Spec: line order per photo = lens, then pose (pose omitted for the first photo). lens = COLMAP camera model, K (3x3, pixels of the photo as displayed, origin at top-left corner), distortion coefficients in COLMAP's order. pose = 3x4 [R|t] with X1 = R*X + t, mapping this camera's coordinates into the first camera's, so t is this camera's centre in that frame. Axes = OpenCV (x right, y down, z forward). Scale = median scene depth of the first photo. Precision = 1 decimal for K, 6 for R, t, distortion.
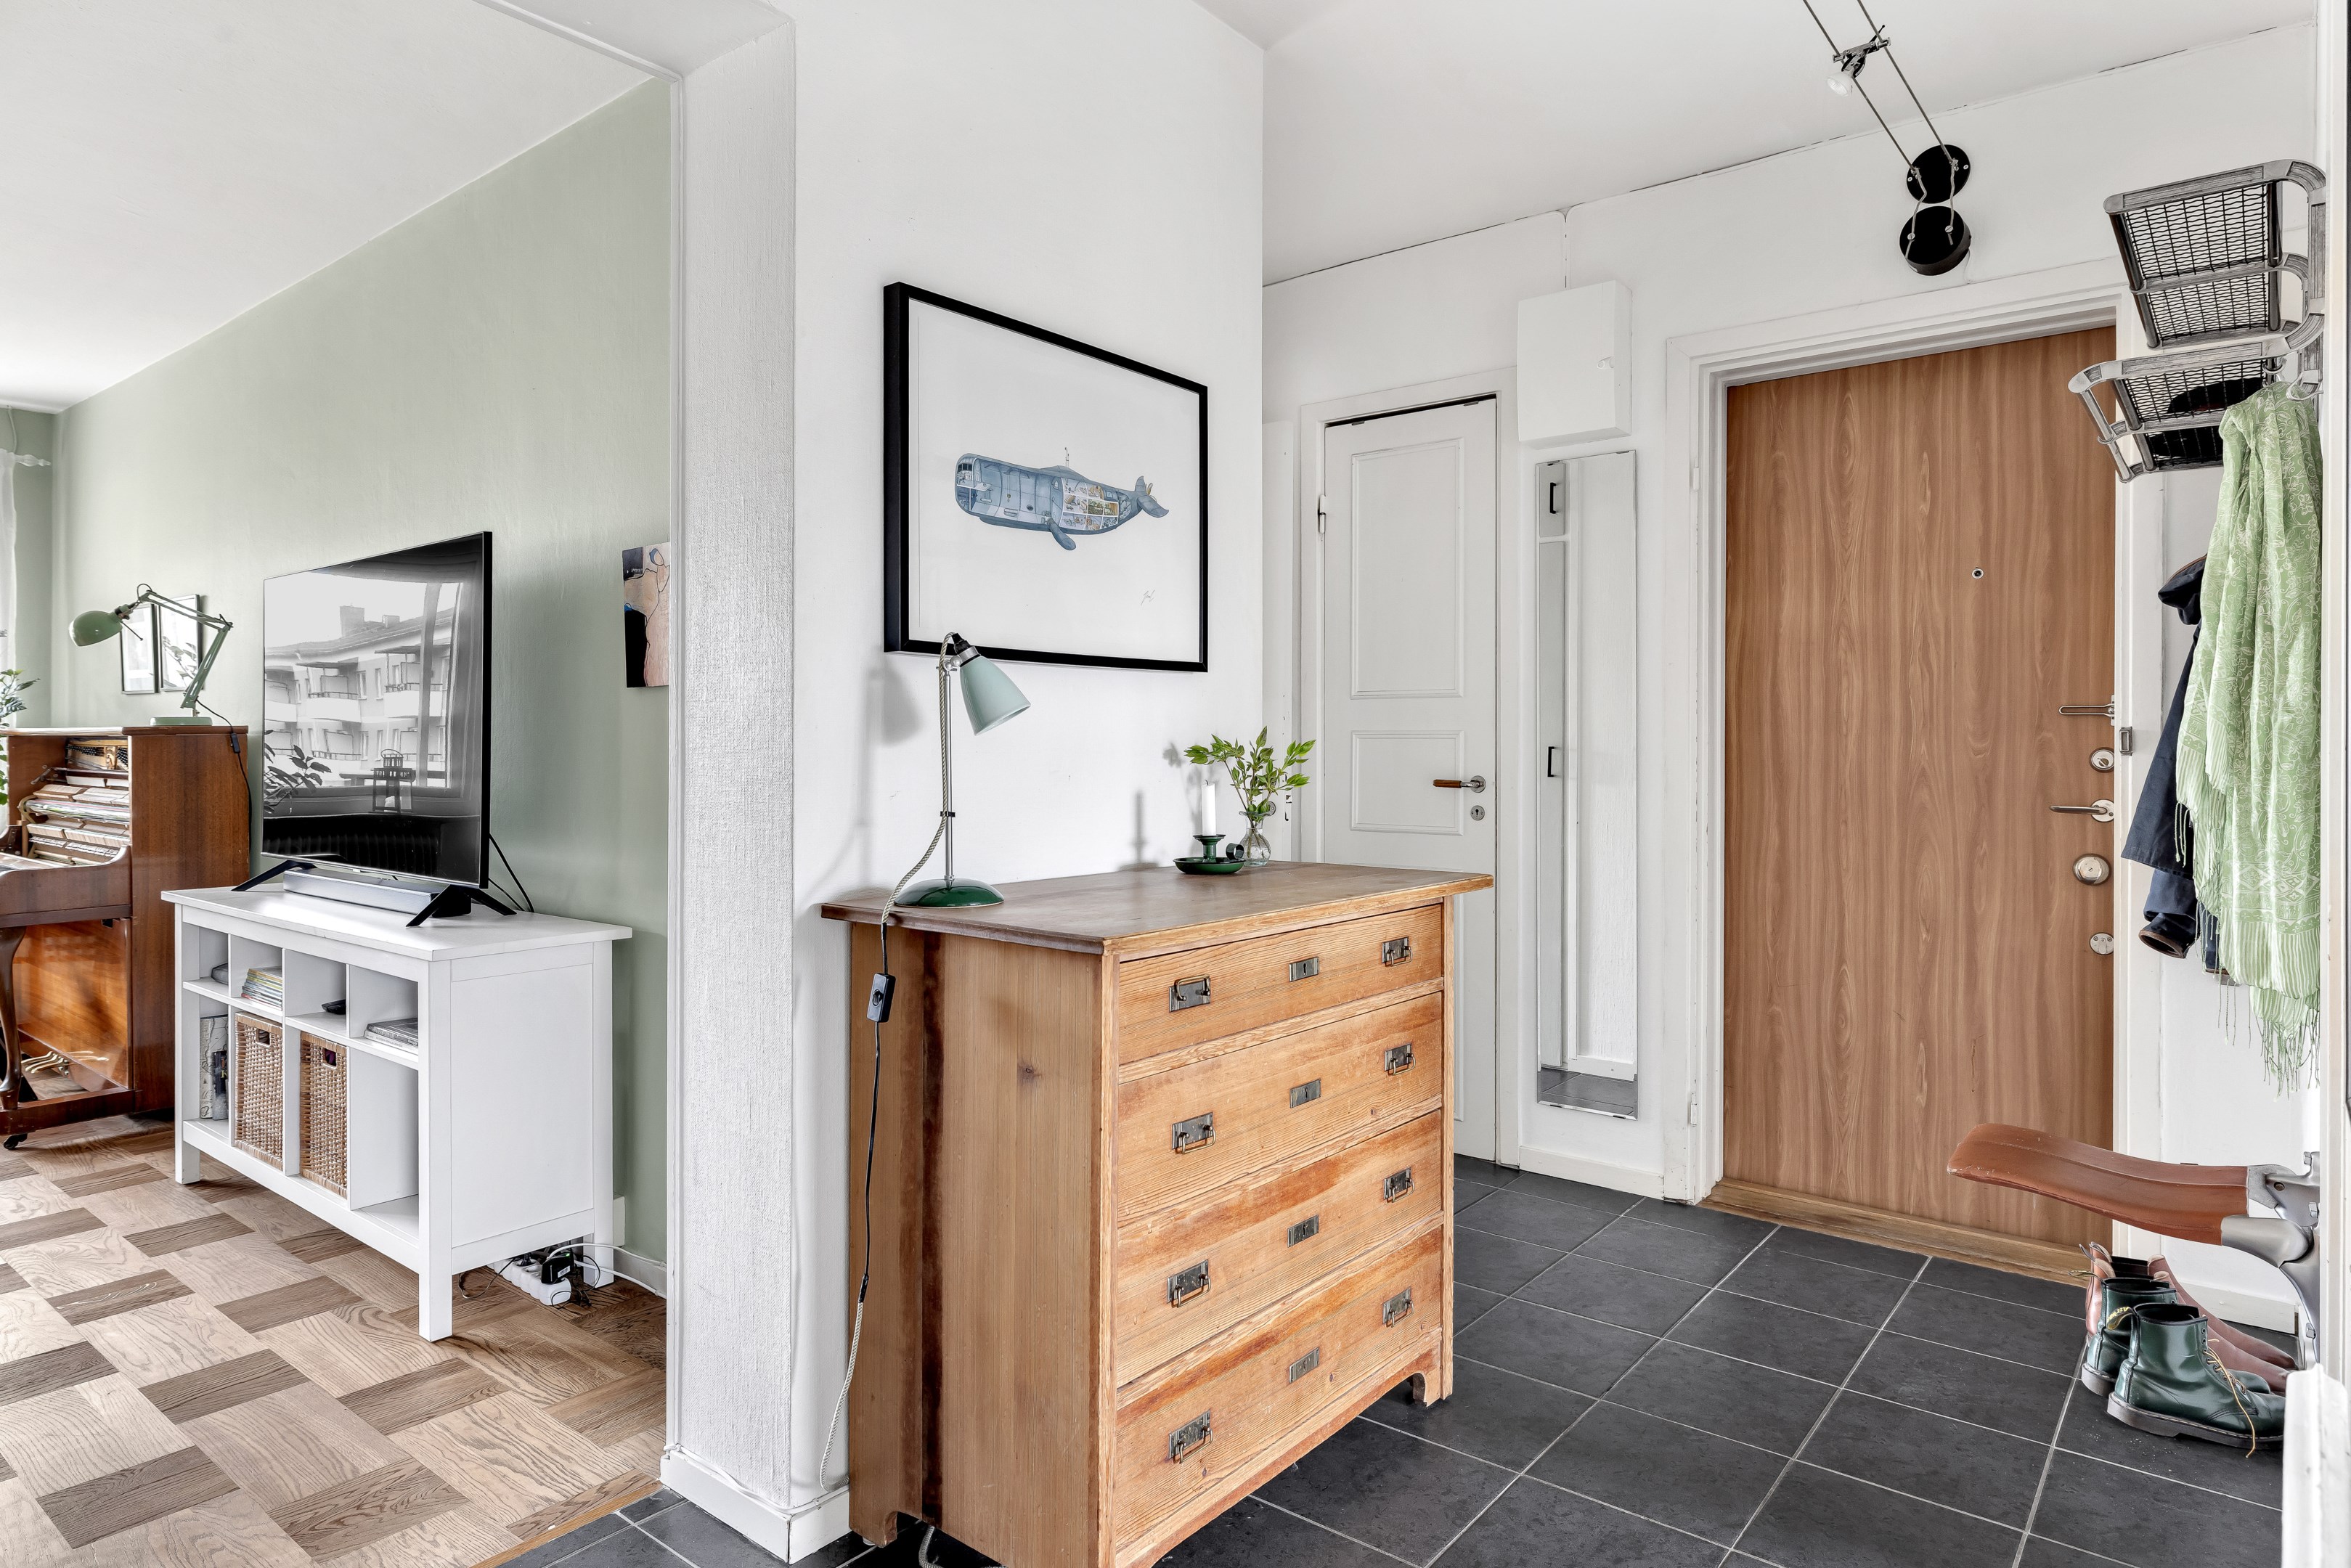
lens RADIAL K [[1367.0, 0, 1172.5], [0, 1367.0, 748.7], [0, 0, 1]] dist [-0.002322, -0.000364]
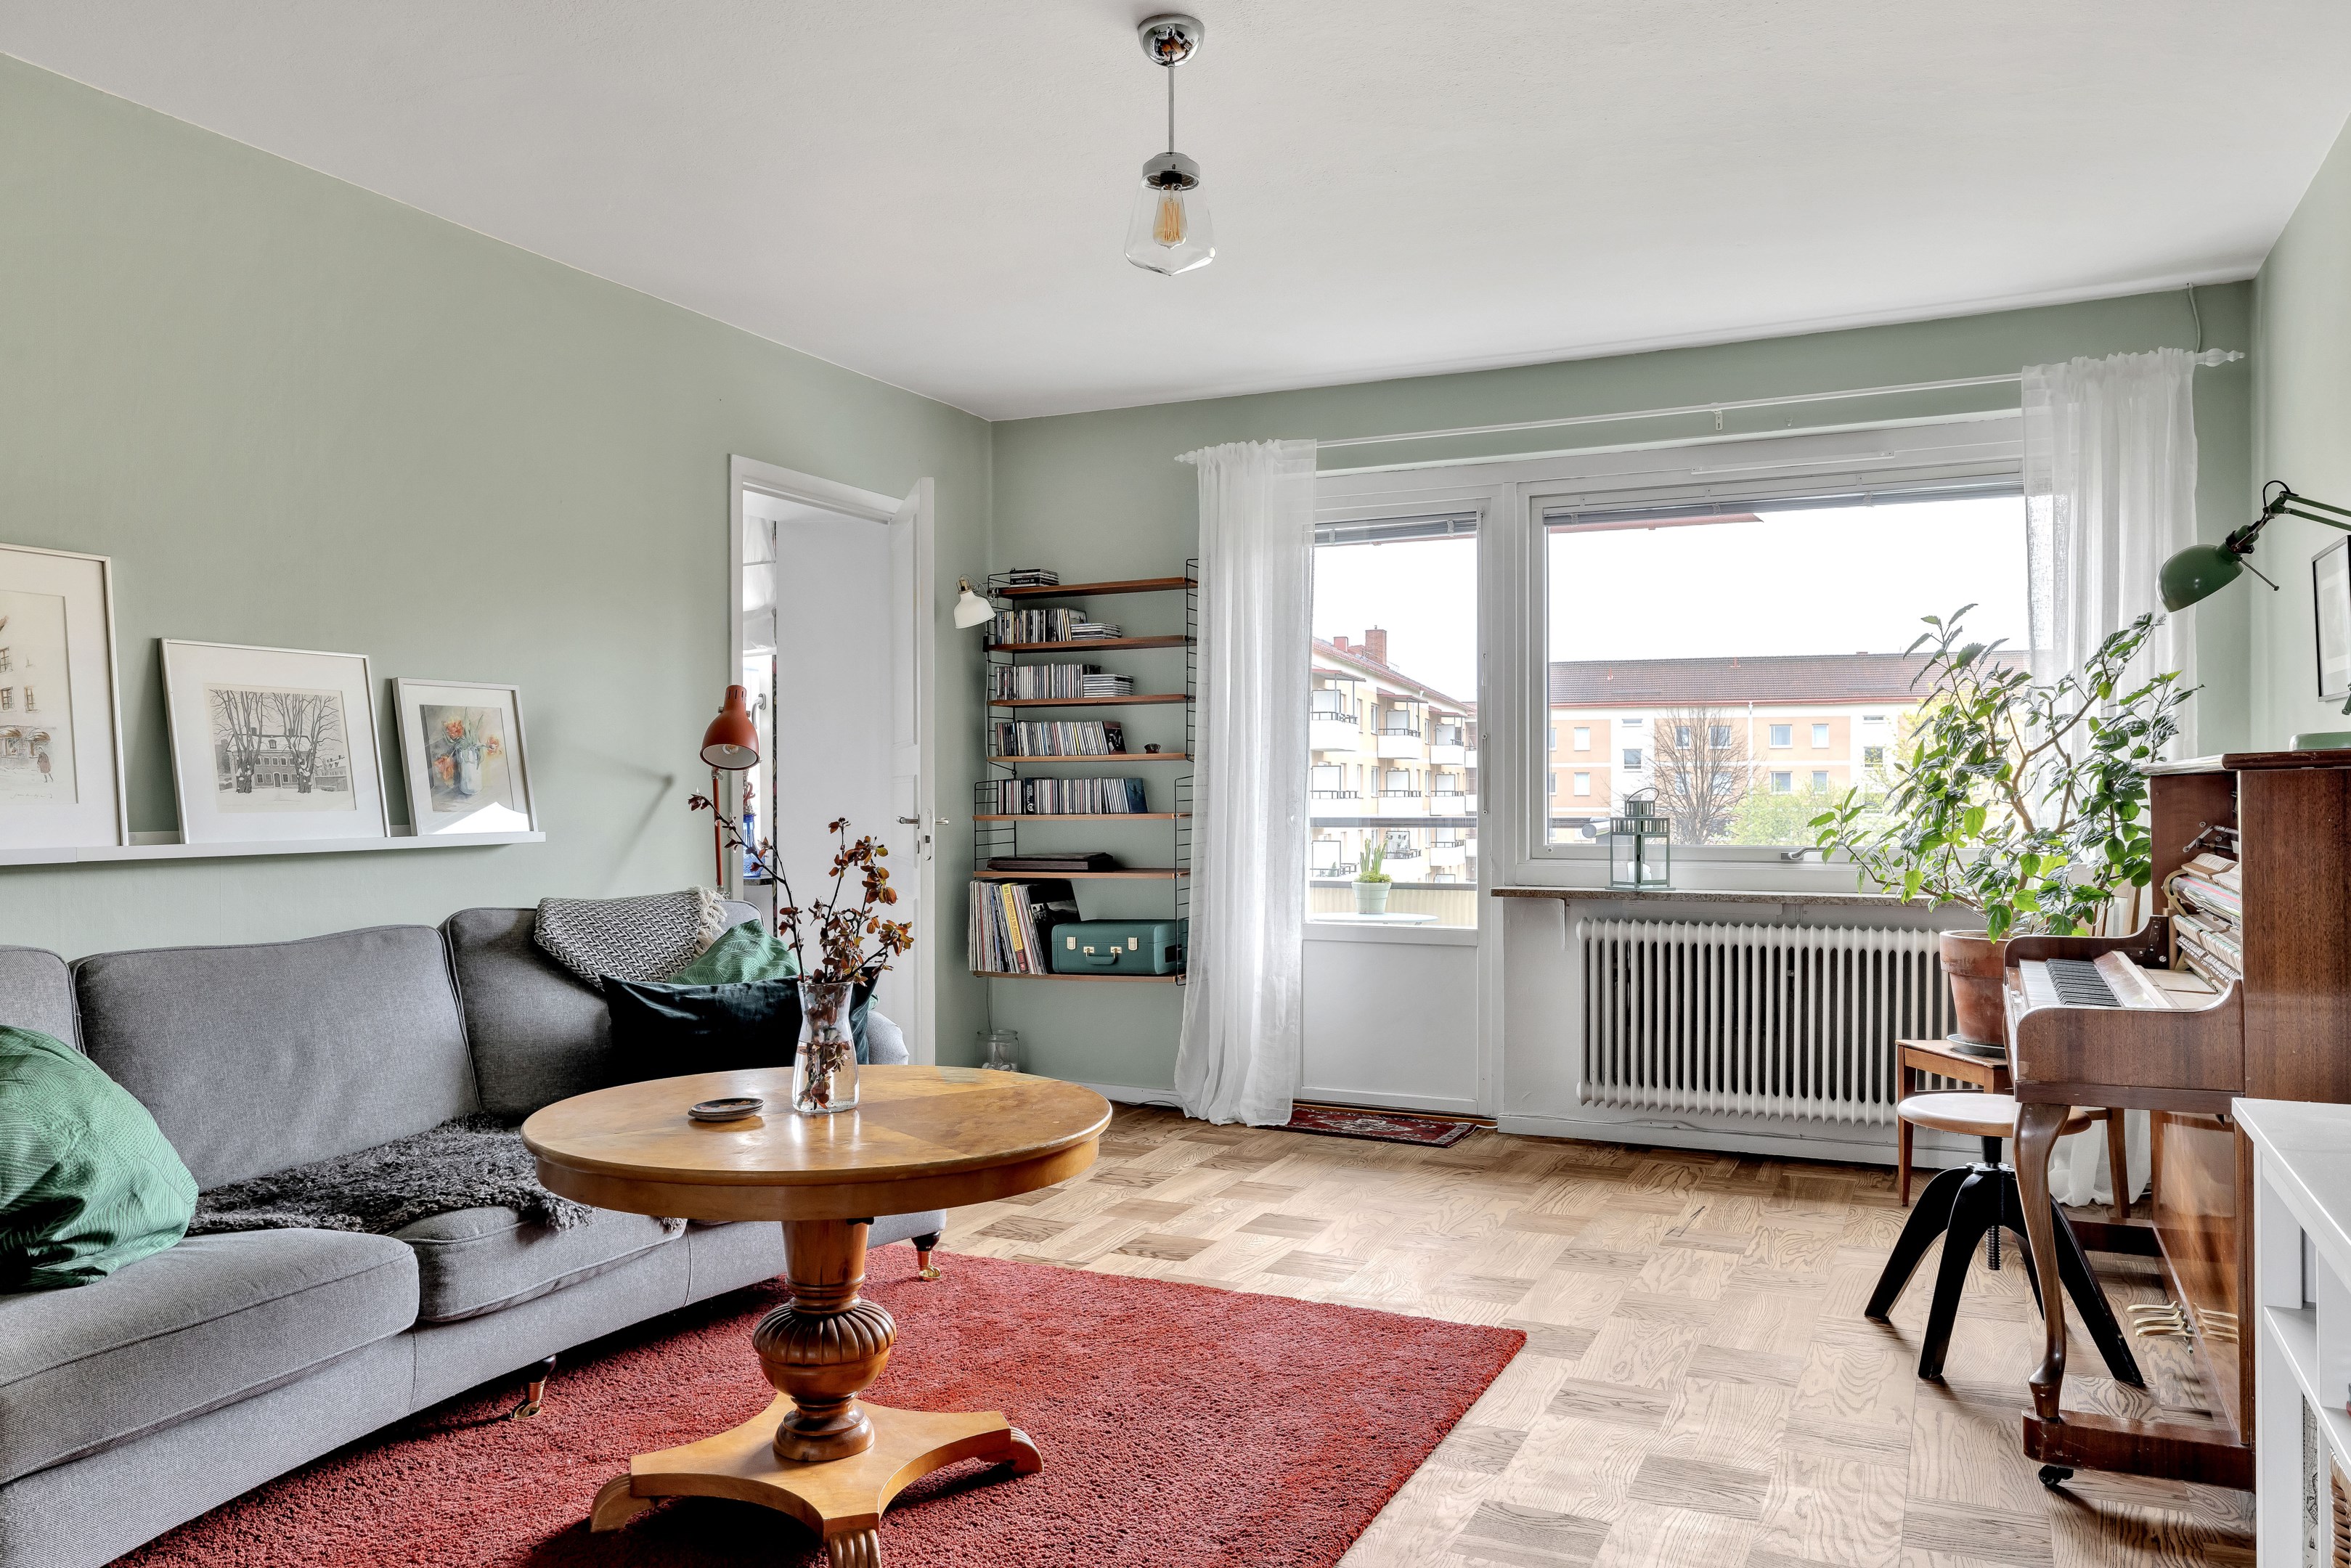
lens RADIAL K [[1671.0, 0, 1175.5], [0, 1671.0, 784.0], [0, 0, 1]] dist [-0.005846, -0.003231]
pose [[0.224504, -0.007203, -0.974447, -0.224790], [0.000071, 0.999973, -0.007375, 0.000391], [0.974473, 0.001586, 0.224498, 0.442939]]
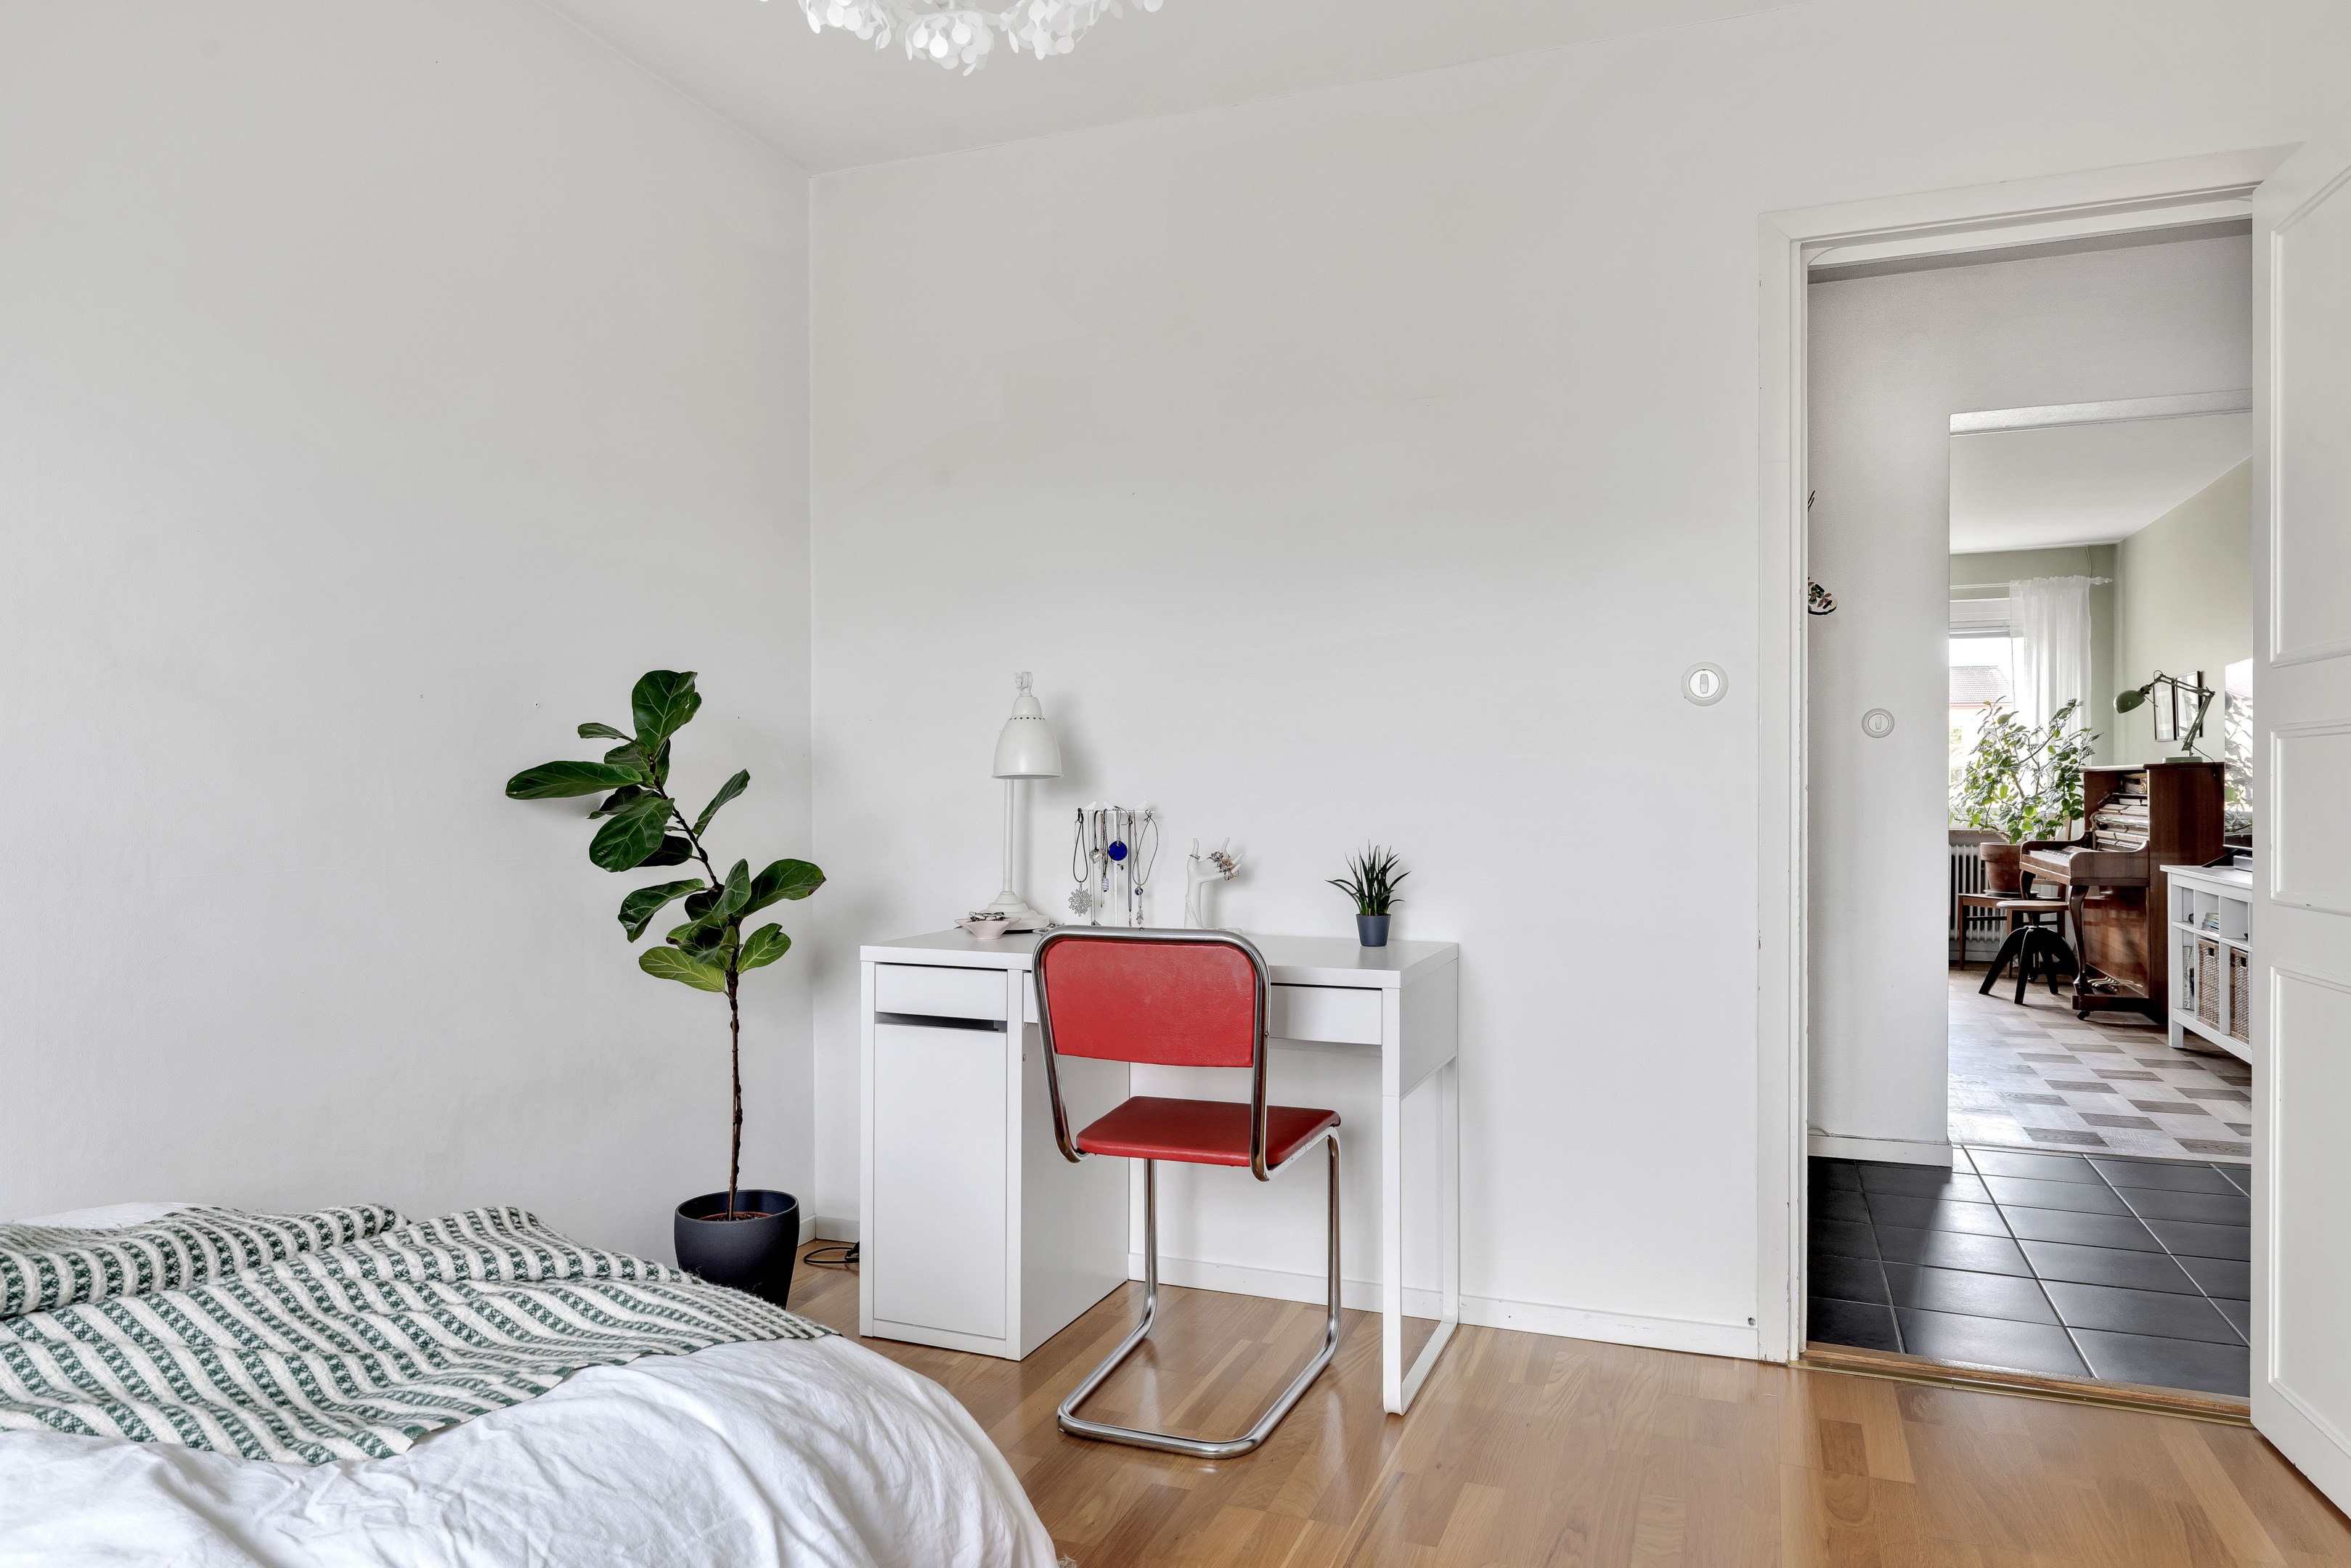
lens RADIAL K [[1507.4, 0, 1175.5], [0, 1507.4, 784.0], [0, 0, 1]] dist [-0.000927, -0.000267]
pose [[0.301195, -0.004654, -0.953551, 0.522108], [-0.000911, 0.999986, -0.005169, 0.016364], [0.953562, 0.002426, 0.301187, -0.555672]]
